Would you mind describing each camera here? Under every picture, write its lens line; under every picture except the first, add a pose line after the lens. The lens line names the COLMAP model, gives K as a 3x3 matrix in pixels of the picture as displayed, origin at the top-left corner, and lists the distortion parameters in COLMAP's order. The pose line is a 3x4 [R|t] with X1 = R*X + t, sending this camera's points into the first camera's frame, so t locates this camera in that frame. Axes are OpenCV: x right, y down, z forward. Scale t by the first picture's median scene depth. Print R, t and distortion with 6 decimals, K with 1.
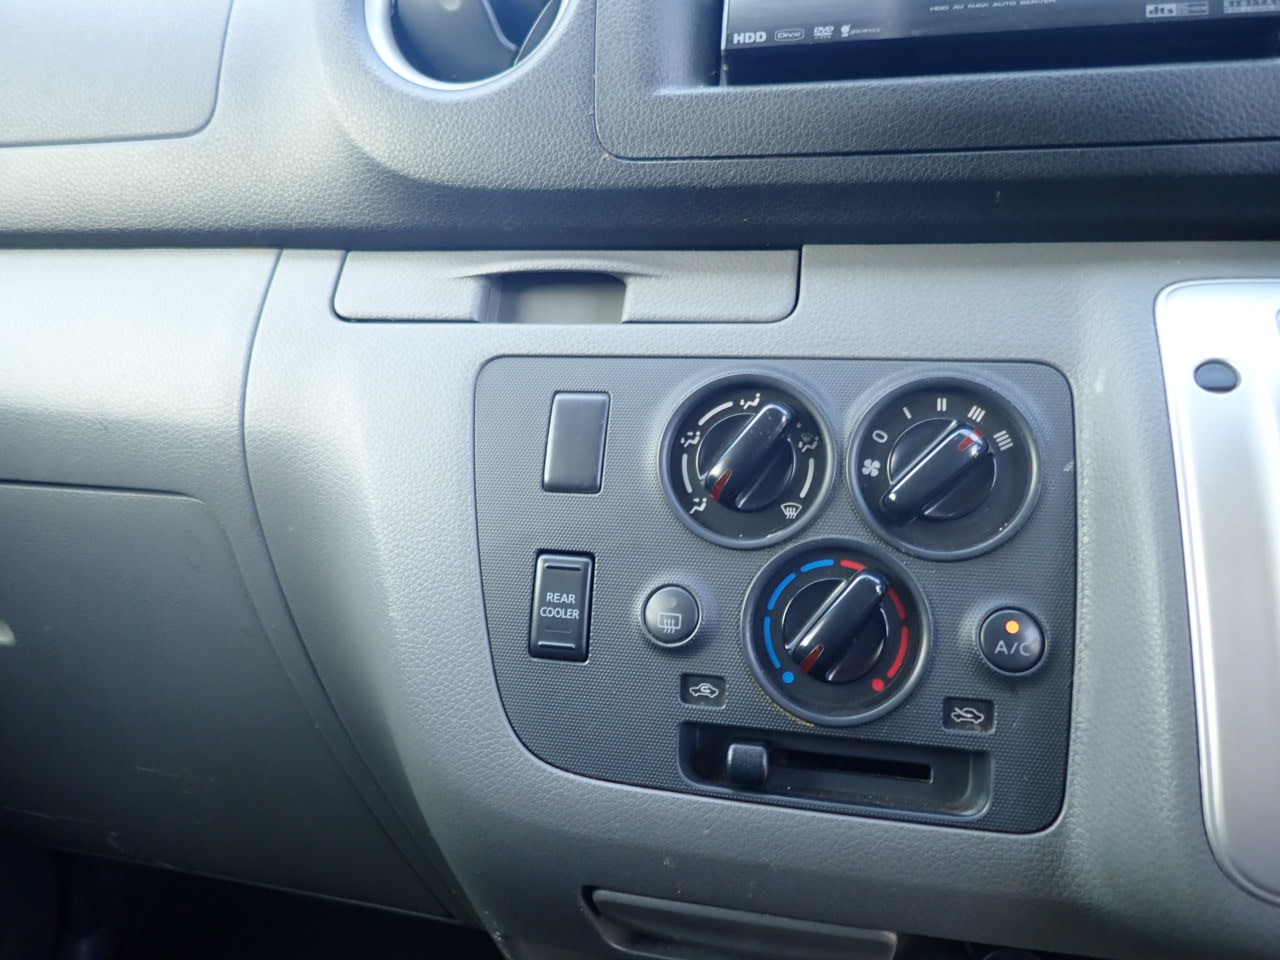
lens RADIAL K [[941.5, 0, 641.0], [0, 941.5, 471.7], [0, 0, 1]] dist [-0.021523, -0.001876]
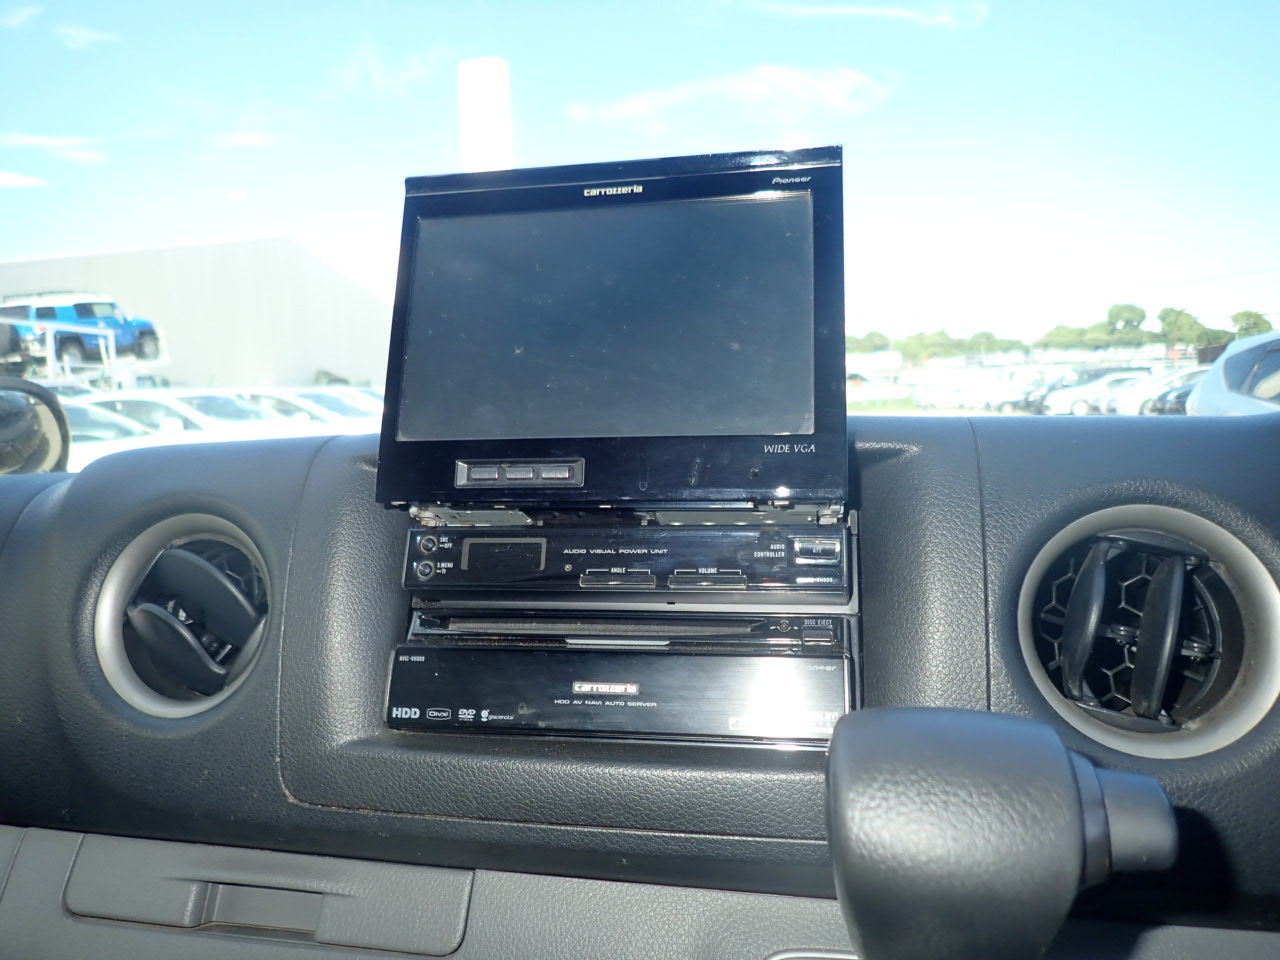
lens RADIAL K [[941.5, 0, 639.5], [0, 941.5, 474.3], [0, 0, 1]] dist [-0.021523, -0.001876]
pose [[0.998645, -0.032357, 0.040762, 0.368470], [0.036687, 0.993210, -0.110401, -0.628630], [-0.036913, 0.111747, 0.993051, -0.165538]]
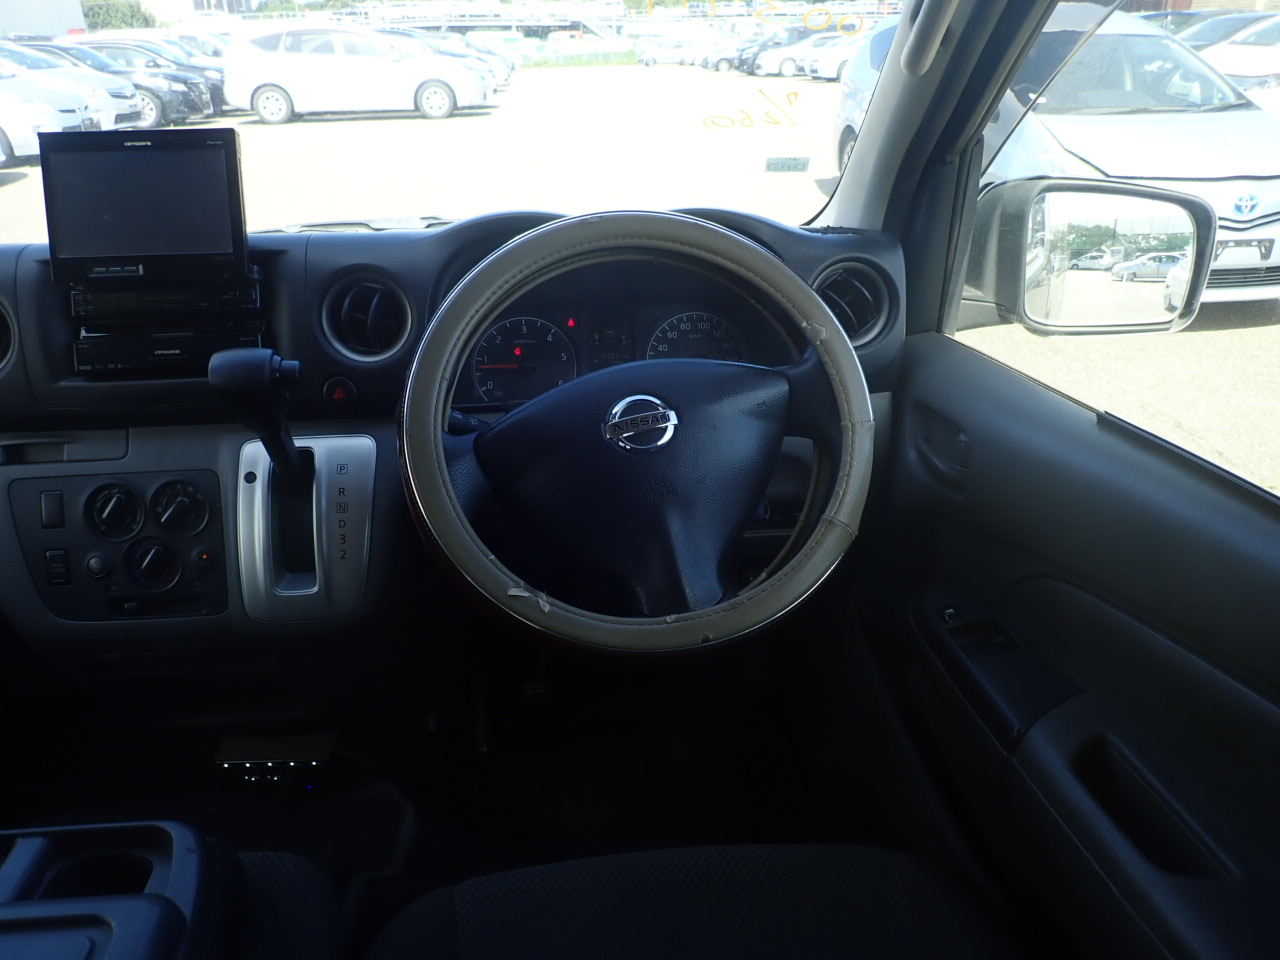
lens RADIAL K [[941.5, 0, 645.6], [0, 941.5, 481.5], [0, 0, 1]] dist [-0.021523, -0.001876]
pose [[0.946345, -0.146061, 0.288267, 0.873957], [0.070874, 0.964119, 0.255834, -0.751505], [-0.315291, -0.221676, 0.922741, -2.260086]]
